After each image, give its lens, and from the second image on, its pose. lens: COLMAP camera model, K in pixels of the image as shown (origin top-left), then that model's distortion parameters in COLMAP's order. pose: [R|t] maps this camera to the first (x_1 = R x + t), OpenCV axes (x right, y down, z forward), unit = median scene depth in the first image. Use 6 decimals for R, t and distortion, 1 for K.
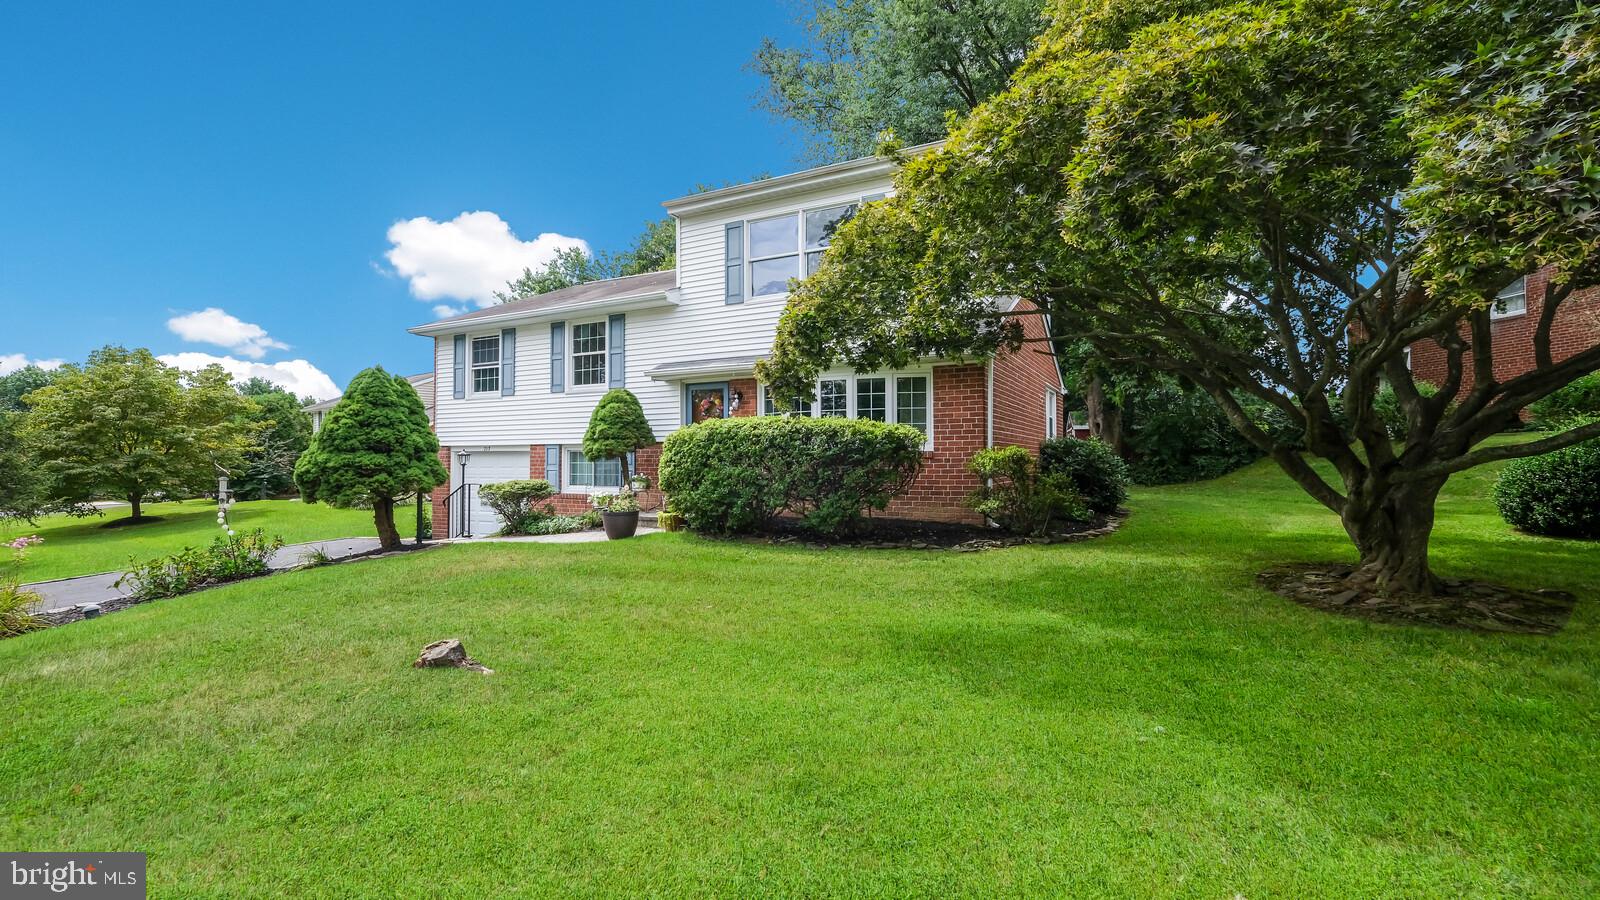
lens RADIAL K [[709.3, 0, 792.4], [0, 709.3, 441.5], [0, 0, 1]] dist [-0.001233, -0.000554]
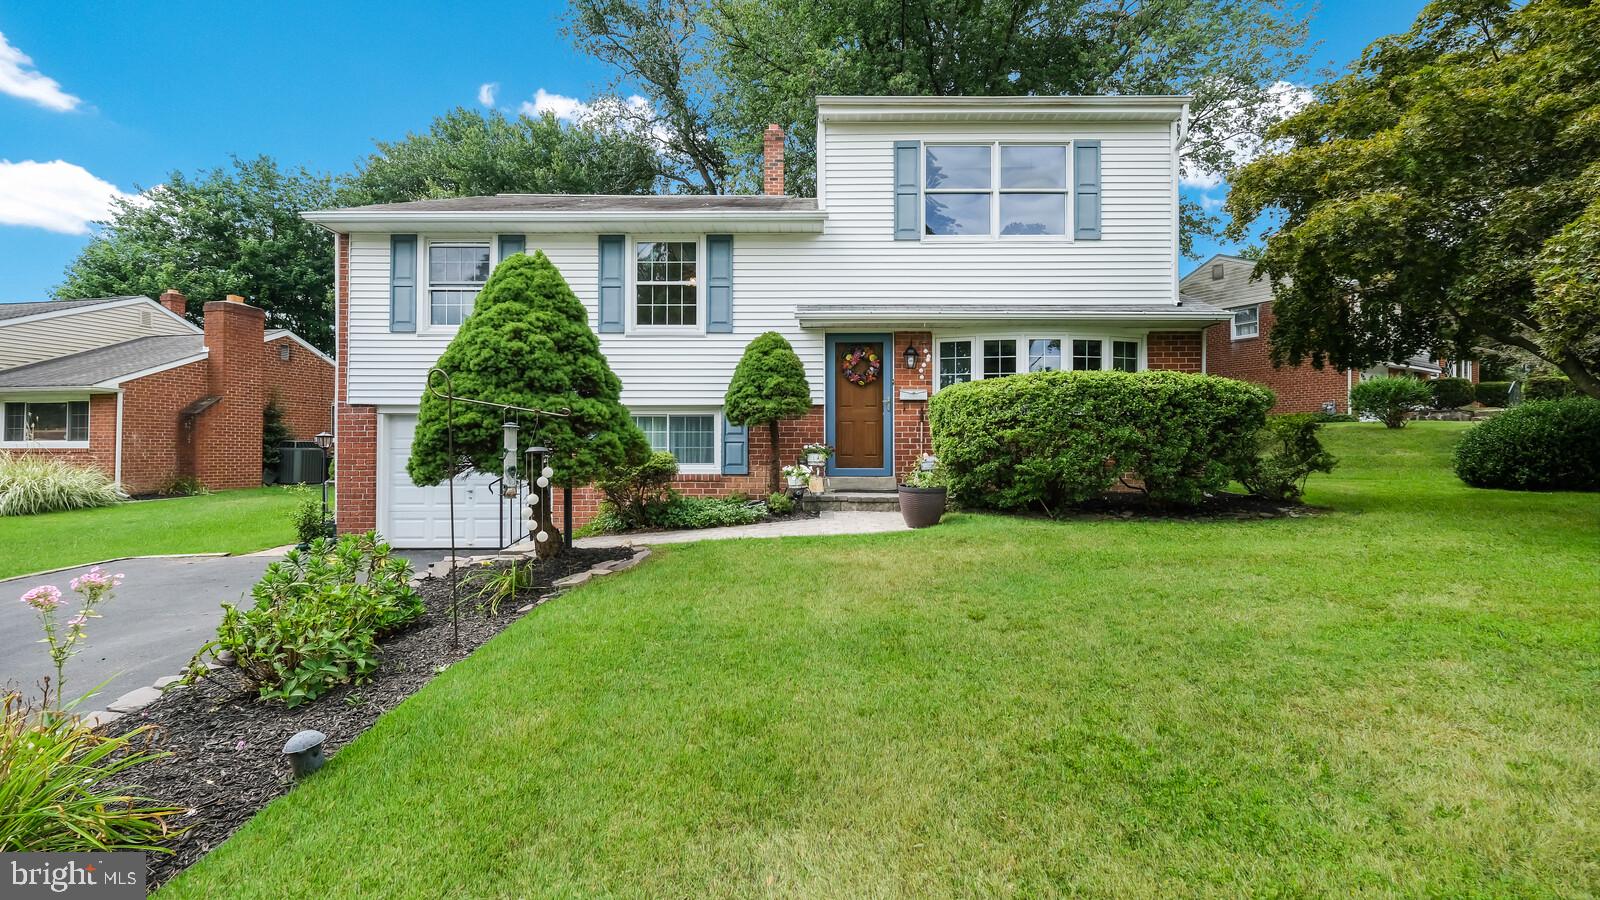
lens RADIAL K [[694.5, 0, 812.7], [0, 694.5, 446.8], [0, 0, 1]] dist [0.003707, 0.000037]
pose [[0.883795, 0.006703, 0.467826, -0.531896], [-0.016474, 0.999723, 0.016797, 0.034217], [-0.467584, -0.022552, 0.883661, 0.311280]]
